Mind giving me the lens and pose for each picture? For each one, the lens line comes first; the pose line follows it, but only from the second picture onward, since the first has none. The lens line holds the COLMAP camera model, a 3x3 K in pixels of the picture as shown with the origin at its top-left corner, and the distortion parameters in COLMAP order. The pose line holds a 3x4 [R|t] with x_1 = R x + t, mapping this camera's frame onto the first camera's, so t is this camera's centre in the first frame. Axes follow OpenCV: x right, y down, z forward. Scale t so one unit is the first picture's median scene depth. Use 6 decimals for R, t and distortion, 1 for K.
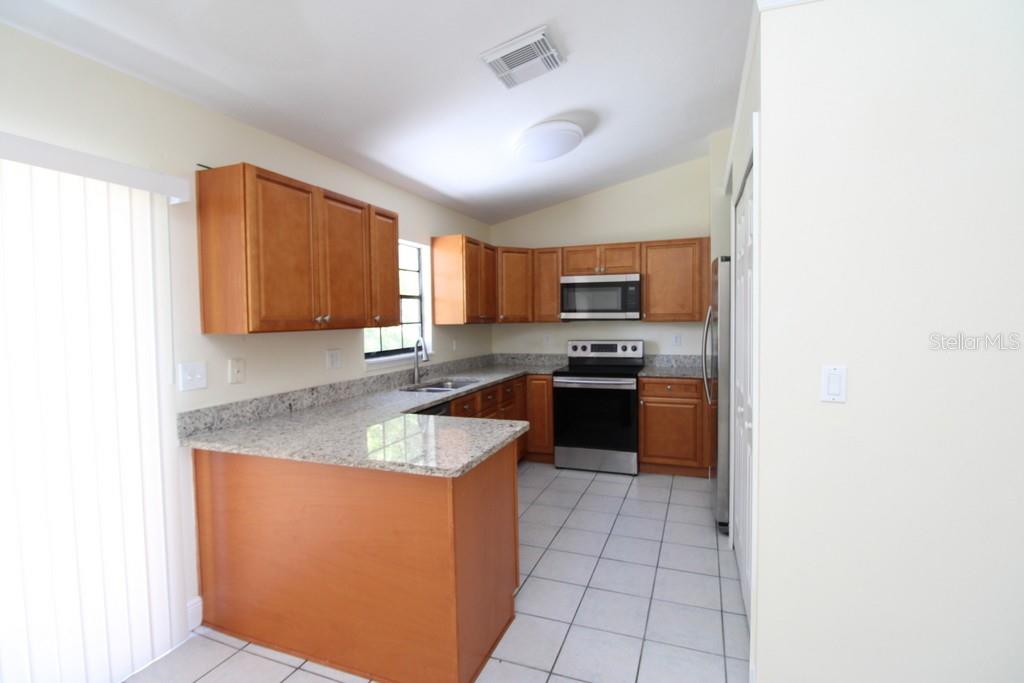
lens RADIAL K [[477.6, 0, 517.3], [0, 477.6, 333.9], [0, 0, 1]] dist [-0.011979, -0.000133]
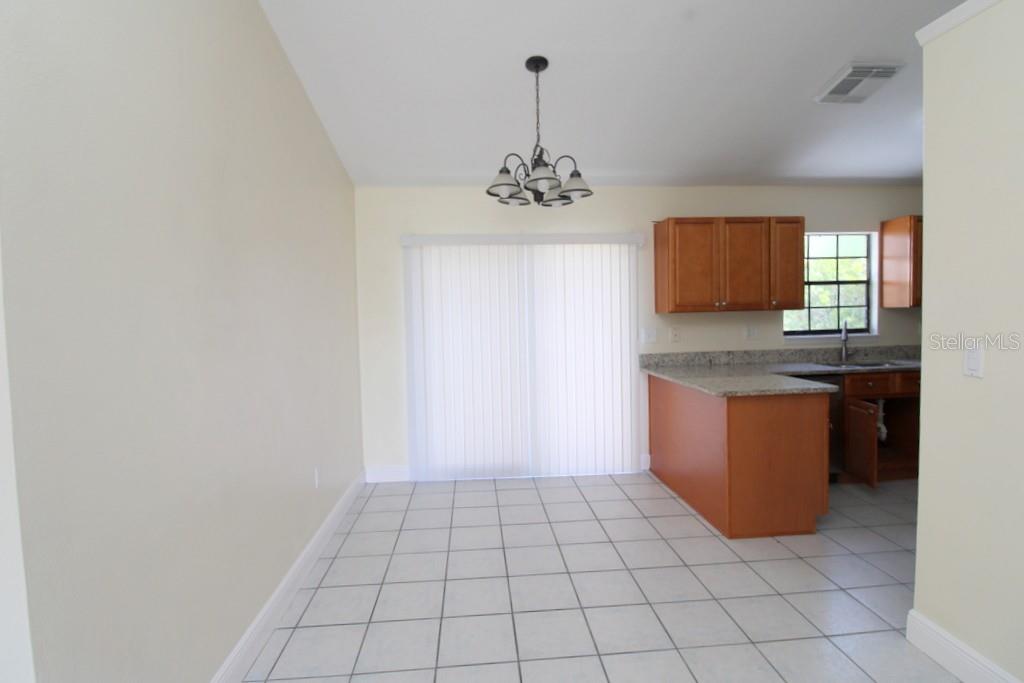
lens RADIAL K [[477.6, 0, 511.8], [0, 477.6, 339.7], [0, 0, 1]] dist [-0.011979, -0.000133]
pose [[0.435818, 0.058878, -0.898107, 0.503872], [-0.015861, 0.998205, 0.057743, 0.003736], [0.899895, -0.010920, 0.435970, -0.199383]]
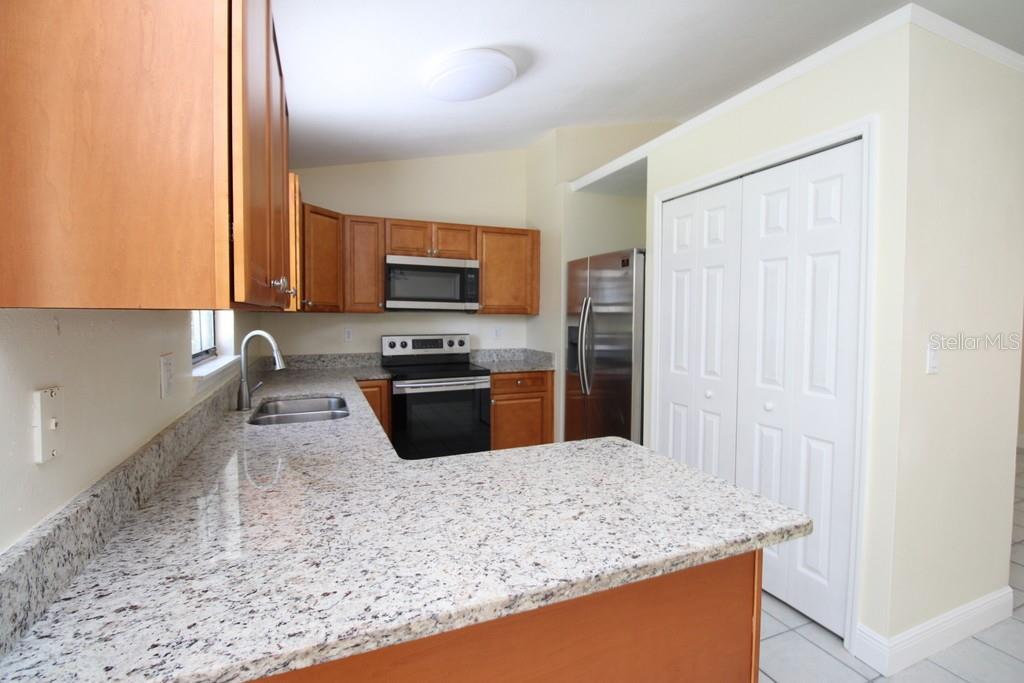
lens RADIAL K [[477.6, 0, 512.6], [0, 477.6, 334.1], [0, 0, 1]] dist [-0.011979, -0.000133]
pose [[0.728180, -0.010459, 0.685306, -0.416625], [0.007748, 0.999945, 0.007029, 0.010450], [-0.685342, 0.000191, 0.728221, 0.386915]]
